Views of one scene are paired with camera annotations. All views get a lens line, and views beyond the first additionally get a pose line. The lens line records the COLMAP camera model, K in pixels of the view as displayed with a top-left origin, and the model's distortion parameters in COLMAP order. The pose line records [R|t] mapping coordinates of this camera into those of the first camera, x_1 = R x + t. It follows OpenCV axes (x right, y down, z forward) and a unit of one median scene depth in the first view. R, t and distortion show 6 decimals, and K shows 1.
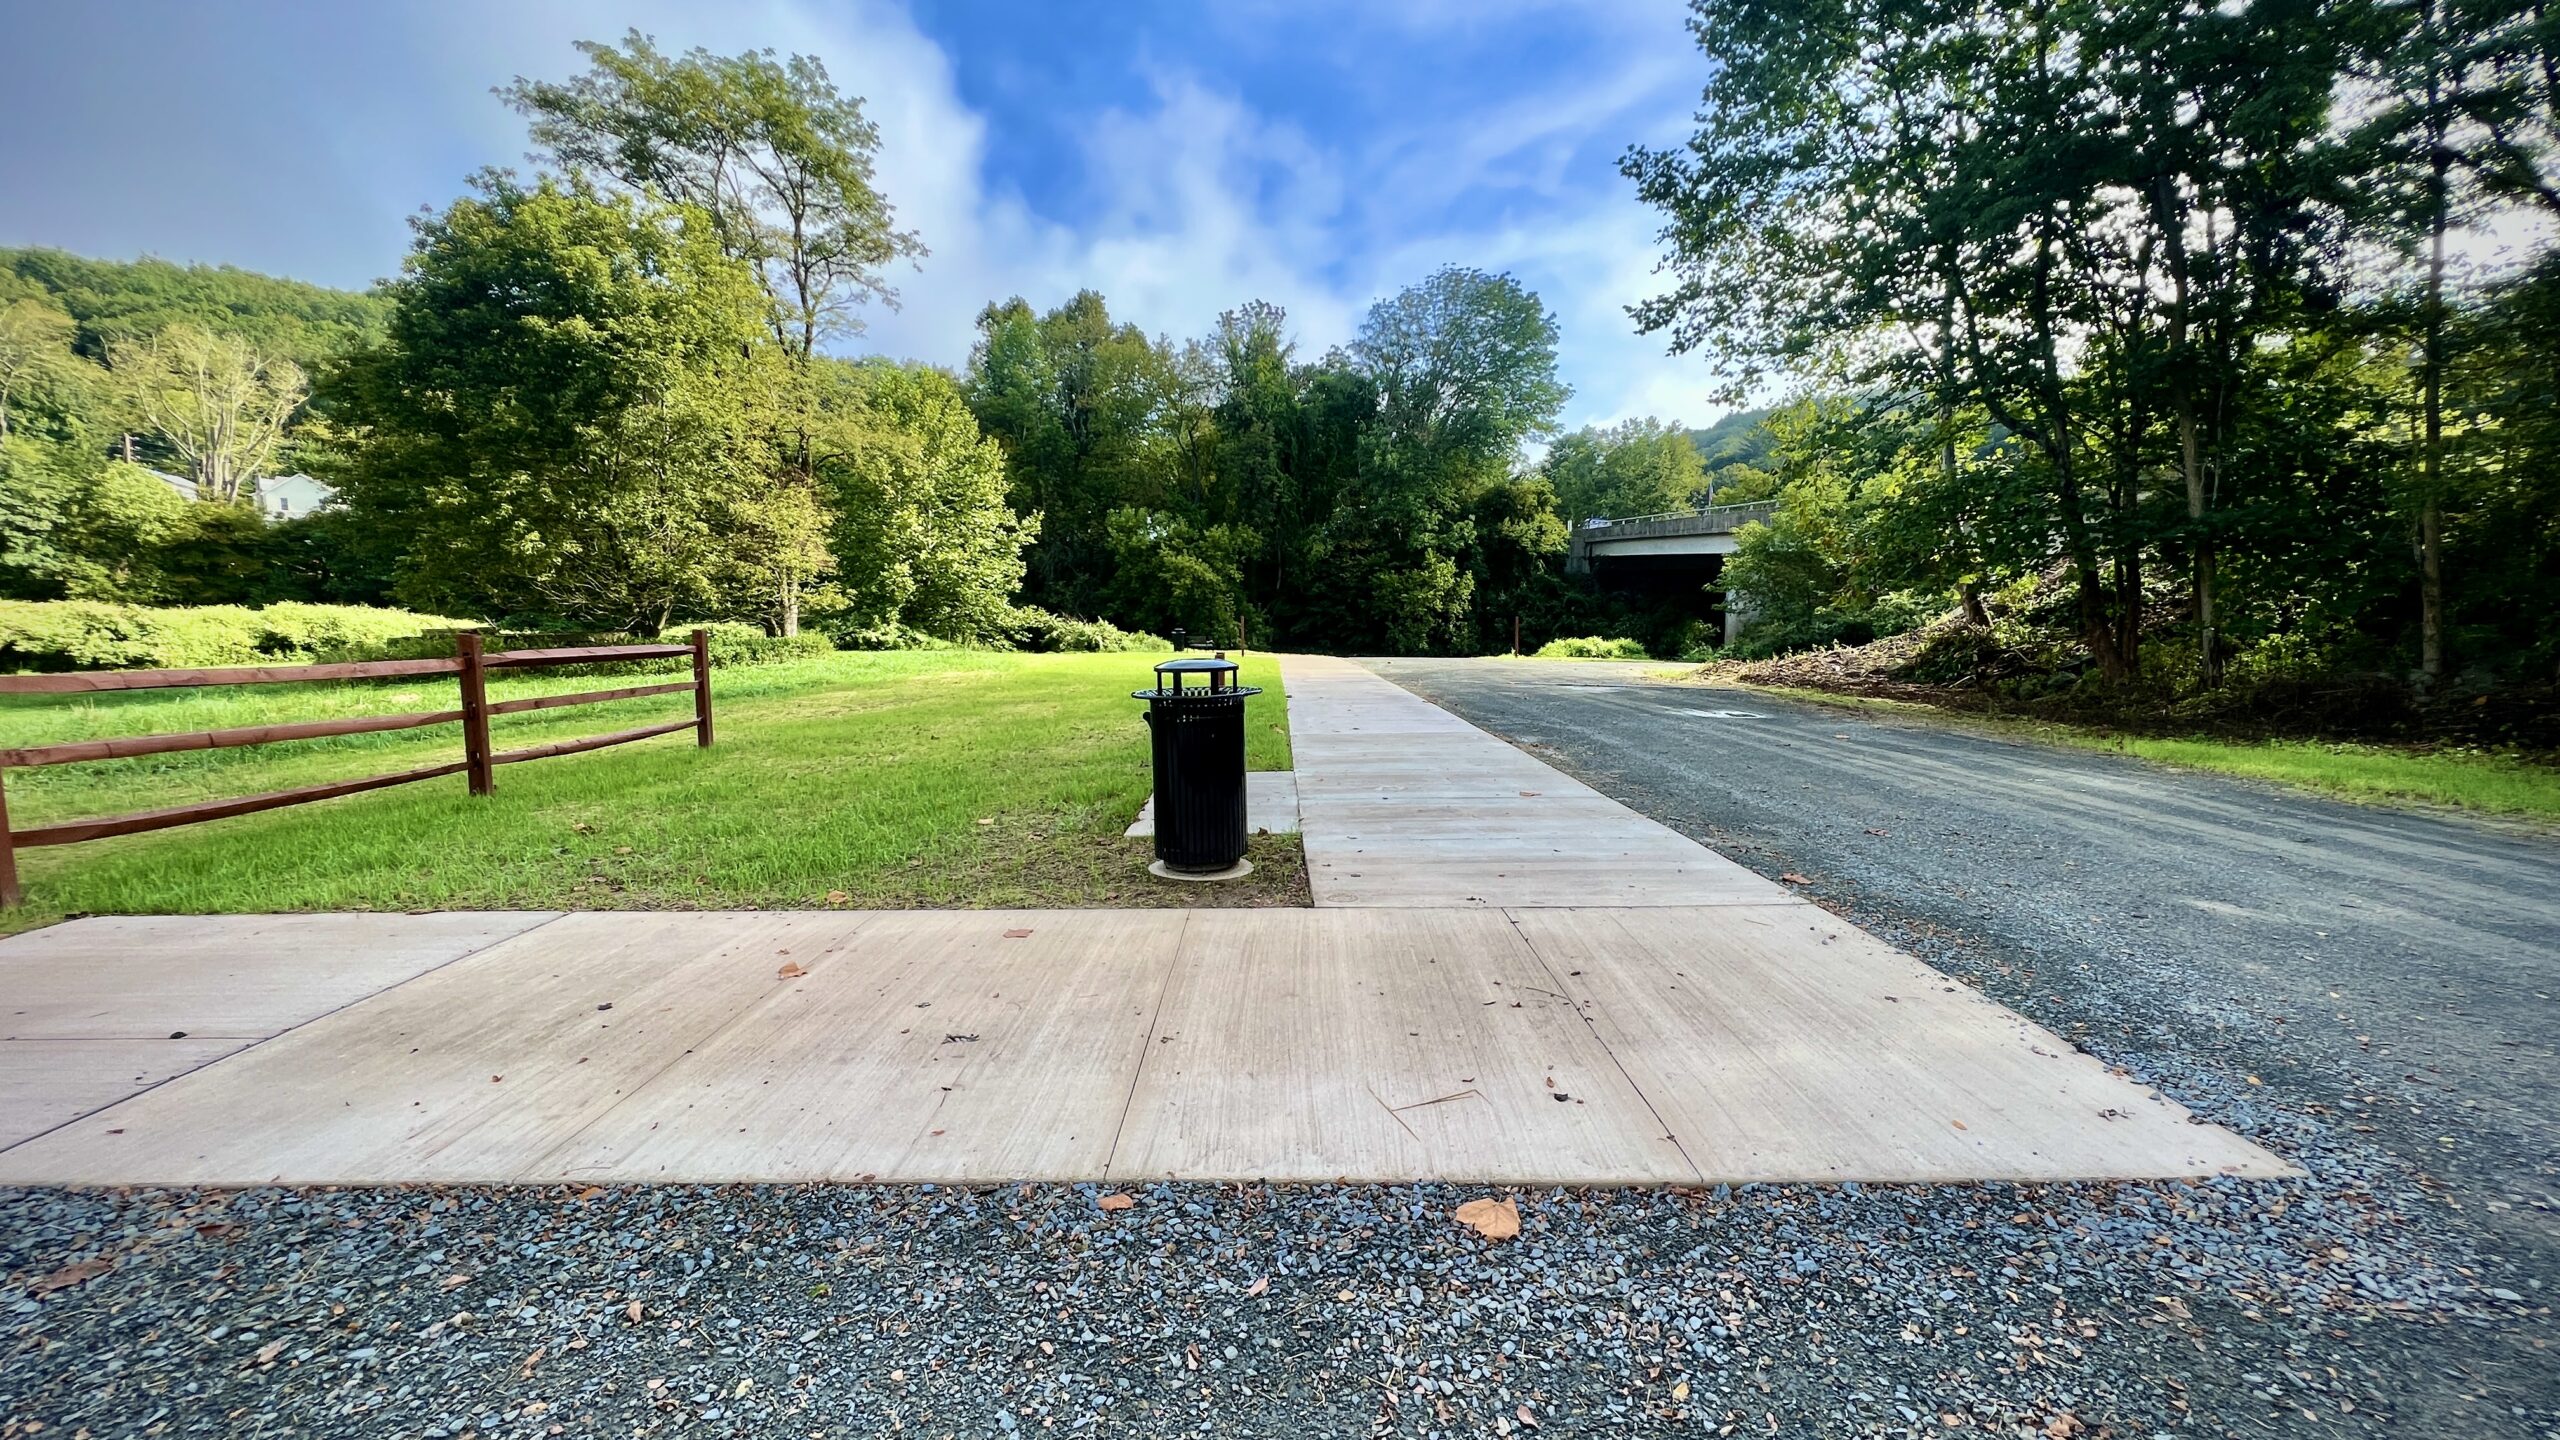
lens RADIAL K [[1016.7, 0, 1272.6], [0, 1016.7, 707.9], [0, 0, 1]] dist [-0.000949, -0.000827]
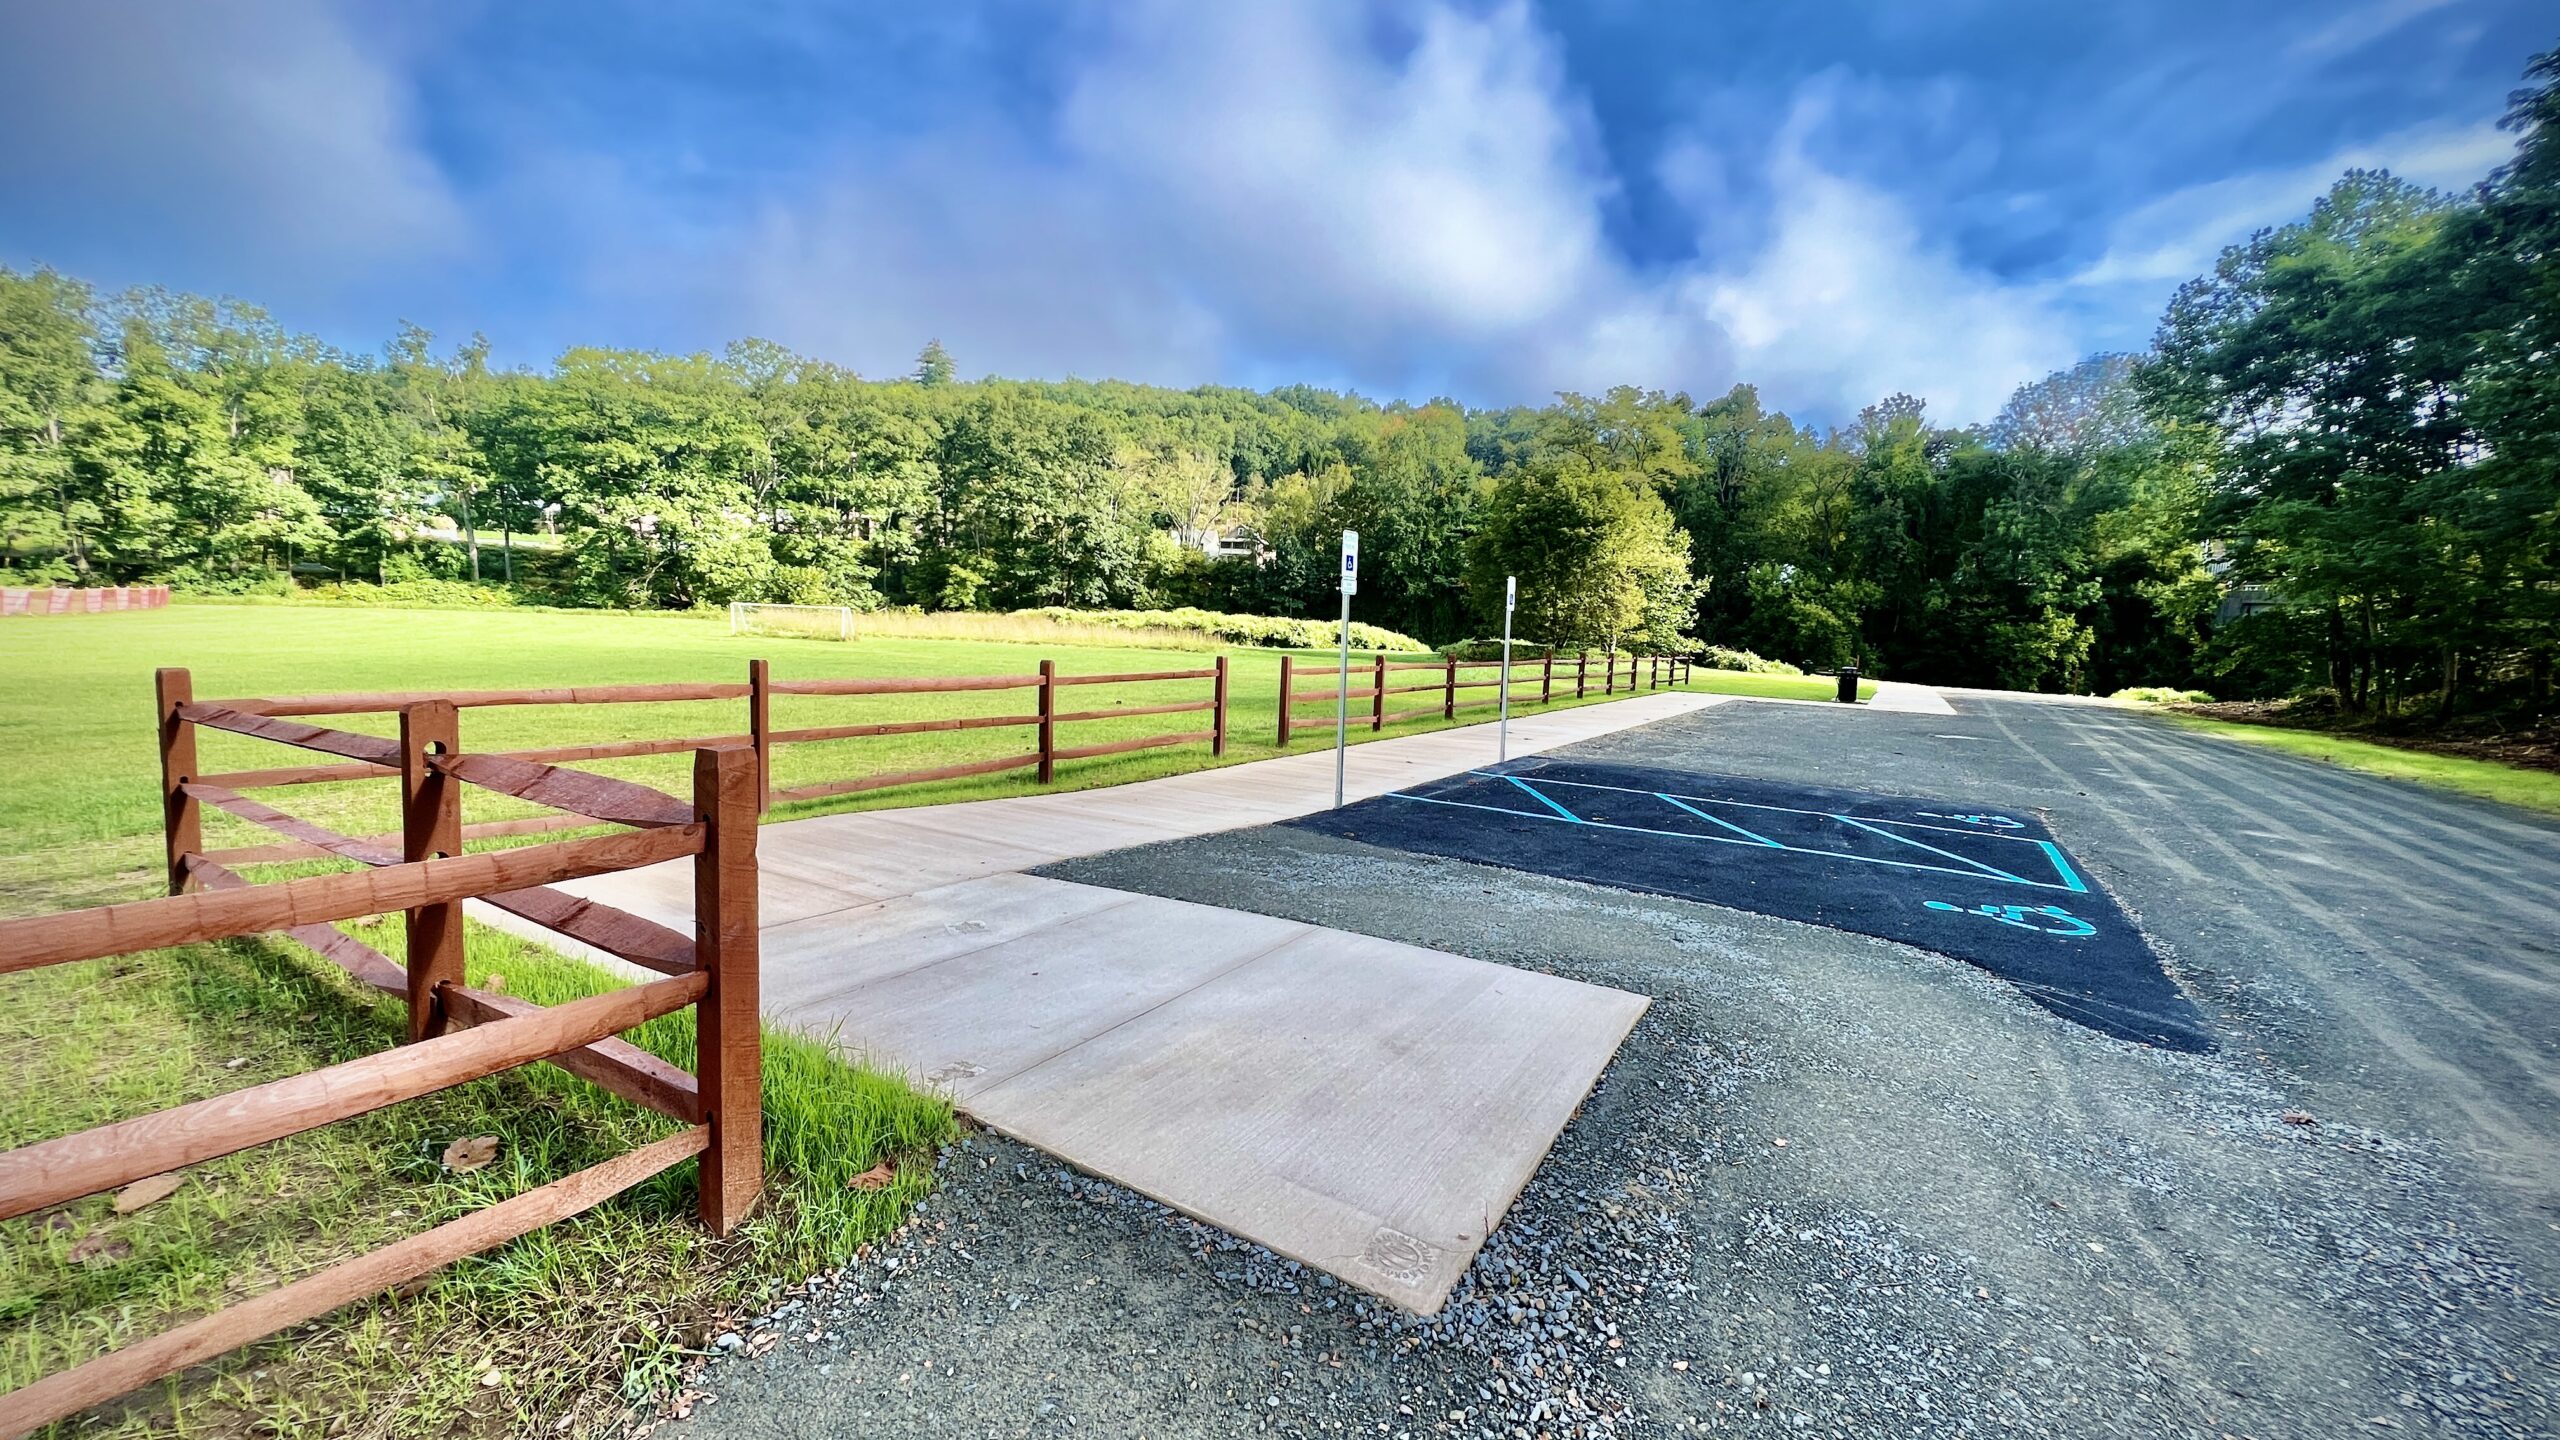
lens RADIAL K [[1016.7, 0, 1275.0], [0, 1016.7, 709.3], [0, 0, 1]] dist [-0.000949, -0.000827]
pose [[0.851406, 0.091044, -0.516544, 0.011857], [-0.099294, 0.994989, 0.011709, 0.035196], [0.515022, 0.041321, 0.856180, -0.442178]]
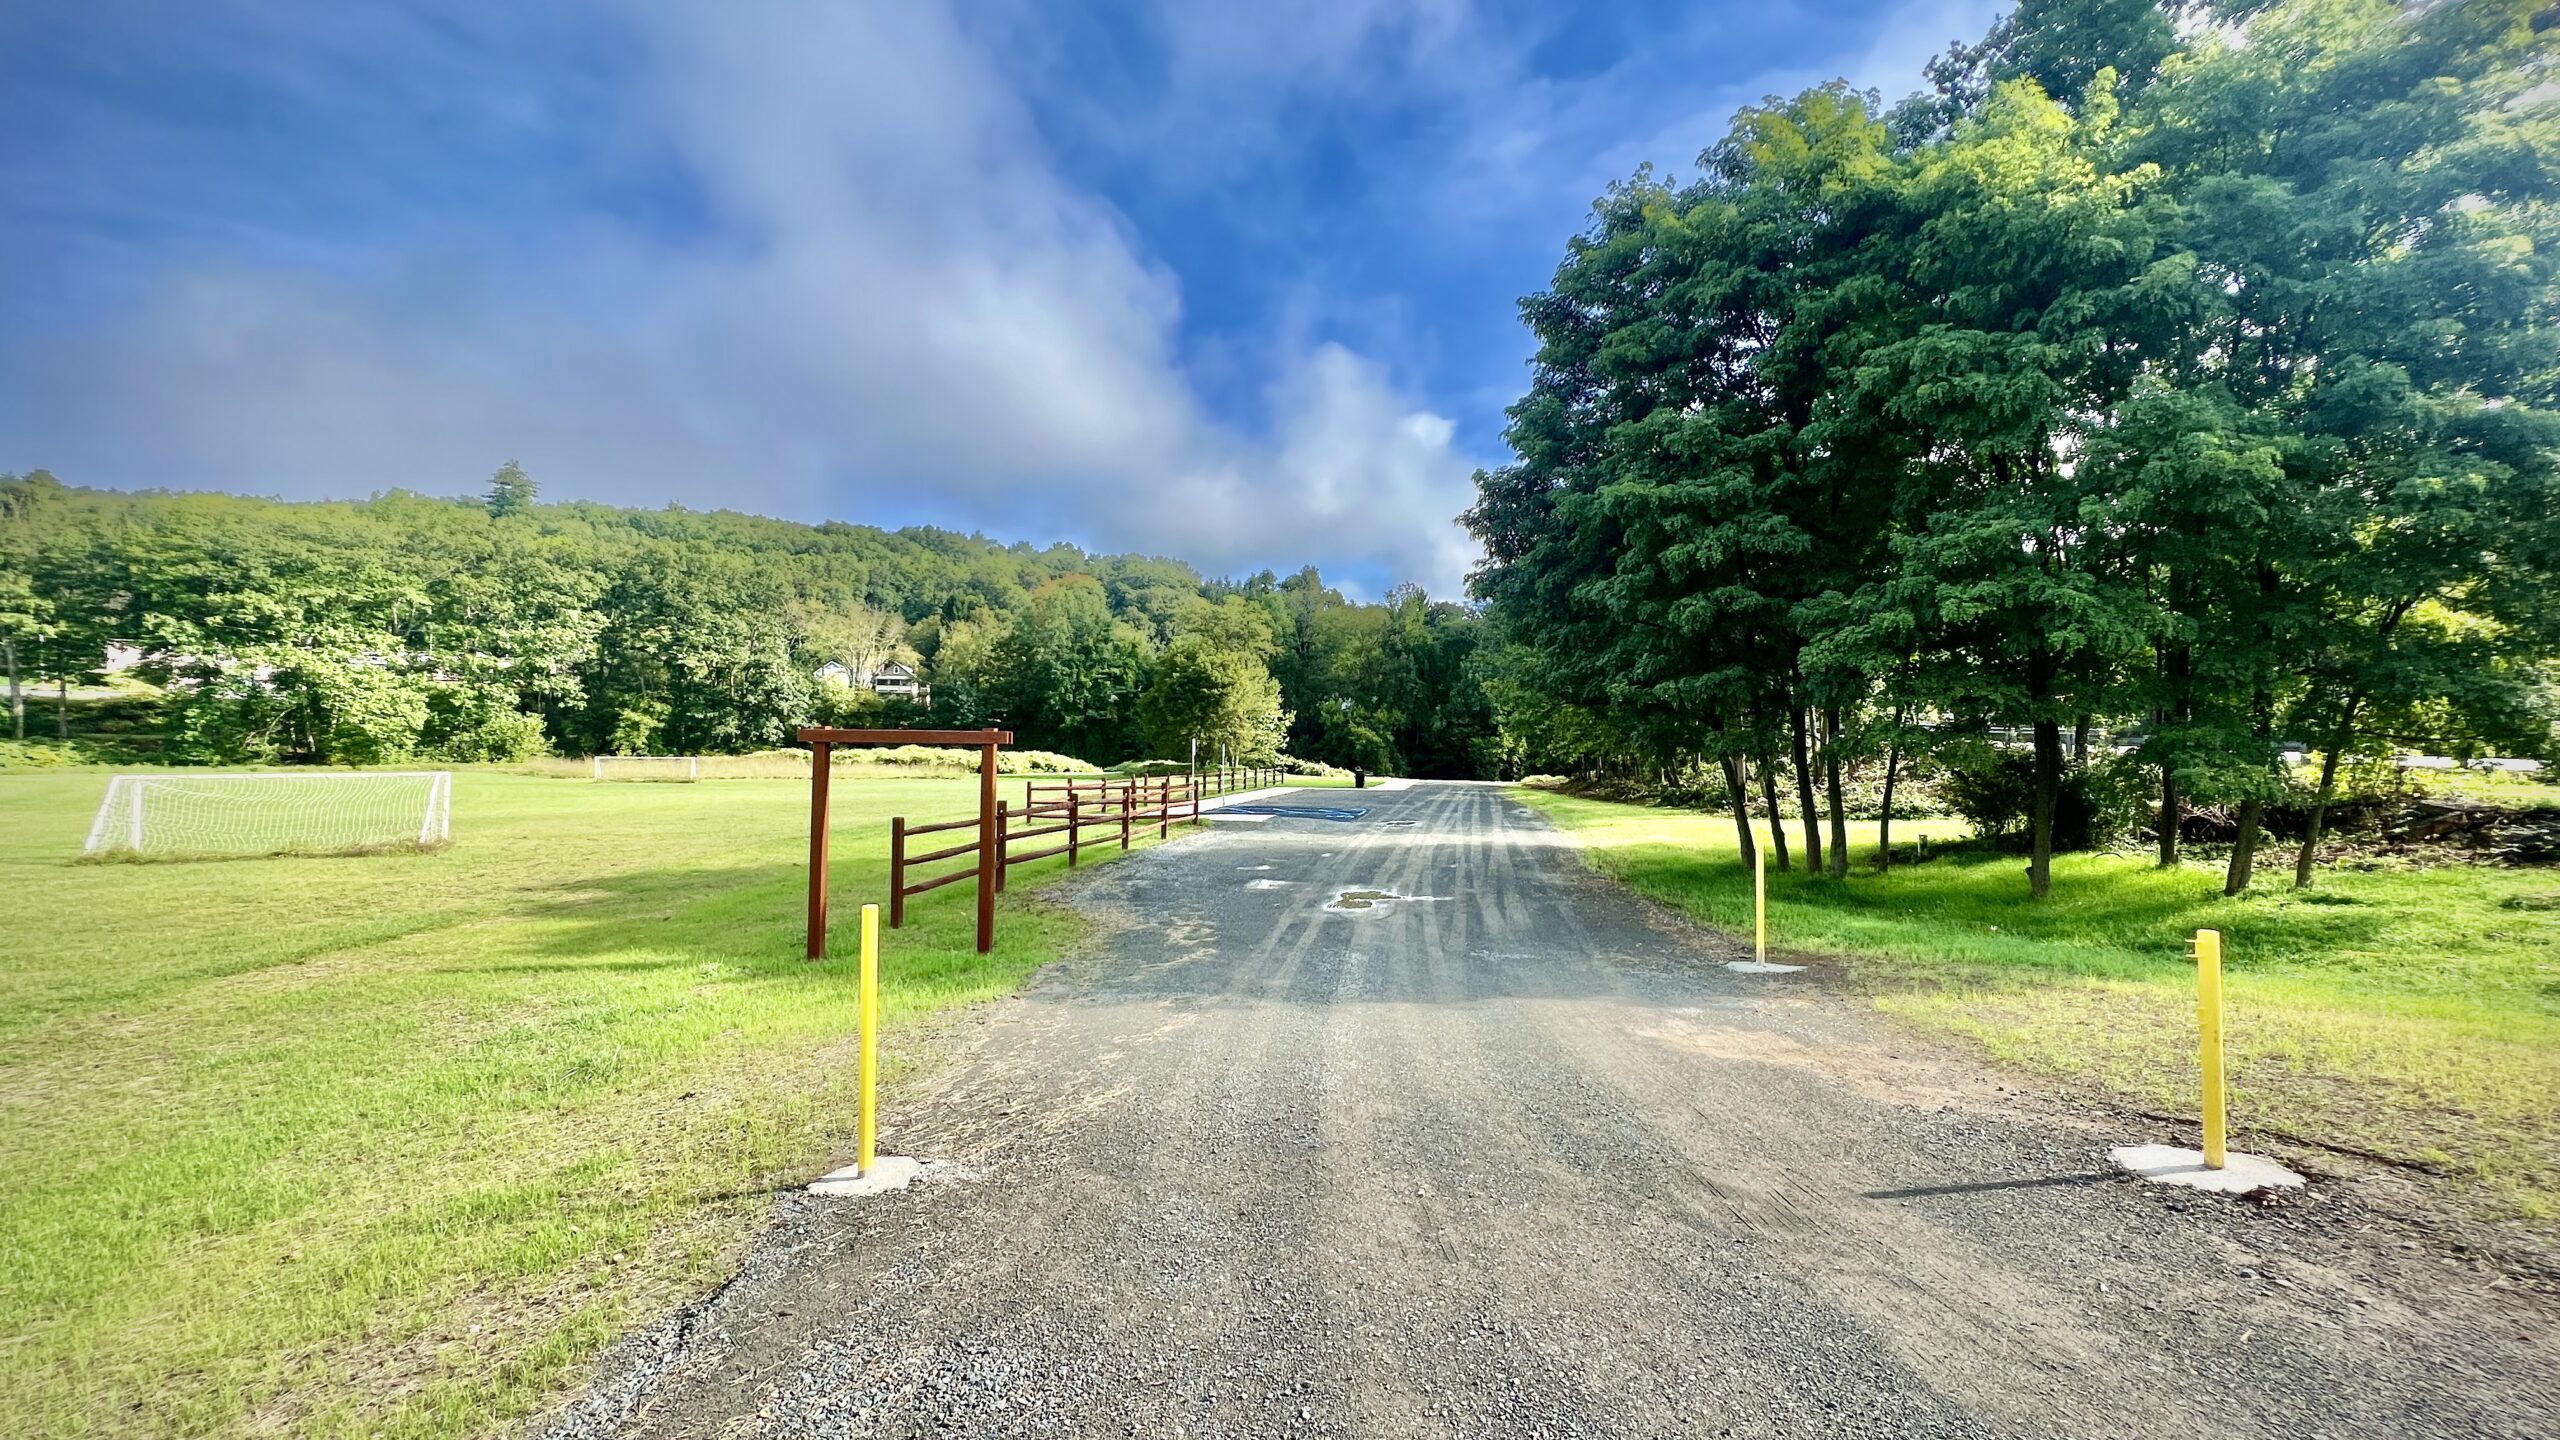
lens RADIAL K [[1016.7, 0, 1273.5], [0, 1016.7, 708.4], [0, 0, 1]] dist [-0.000949, -0.000827]
pose [[0.984517, 0.010178, -0.174996, 0.074592], [-0.033665, 0.990707, -0.131779, 0.062107], [0.172029, 0.135630, 0.975710, -0.801984]]
